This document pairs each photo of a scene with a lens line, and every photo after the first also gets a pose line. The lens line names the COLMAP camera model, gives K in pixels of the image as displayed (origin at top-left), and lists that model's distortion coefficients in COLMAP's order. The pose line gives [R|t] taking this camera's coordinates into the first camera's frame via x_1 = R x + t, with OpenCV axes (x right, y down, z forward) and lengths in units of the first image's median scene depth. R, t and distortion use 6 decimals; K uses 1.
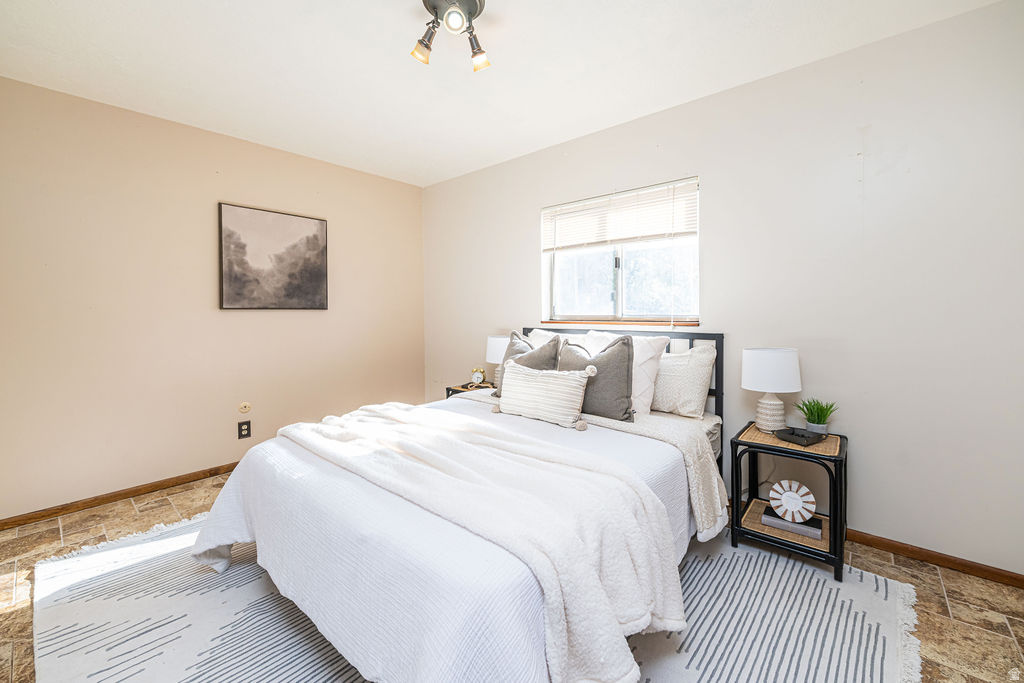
lens RADIAL K [[414.3, 0, 512.0], [0, 414.3, 316.4], [0, 0, 1]] dist [0.002054, -0.002096]
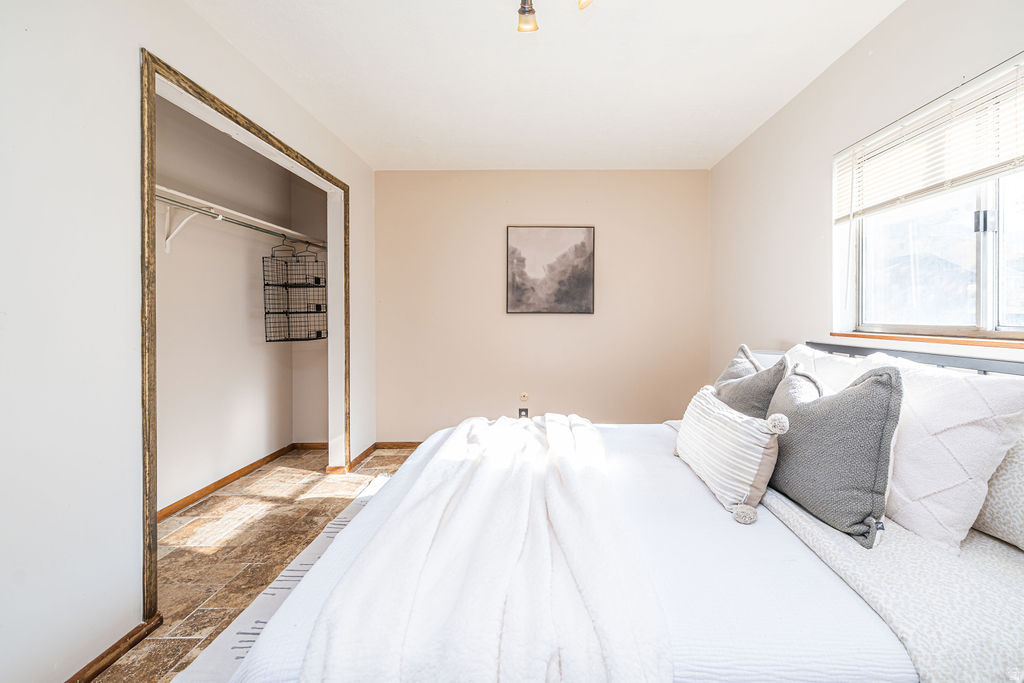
lens RADIAL K [[414.3, 0, 542.5], [0, 414.3, 317.9], [0, 0, 1]] dist [0.002054, -0.002096]
pose [[0.655953, 0.009512, -0.754742, 0.275875], [-0.015207, 0.999884, -0.000615, -0.004390], [0.754649, 0.011881, 0.656021, 0.265336]]
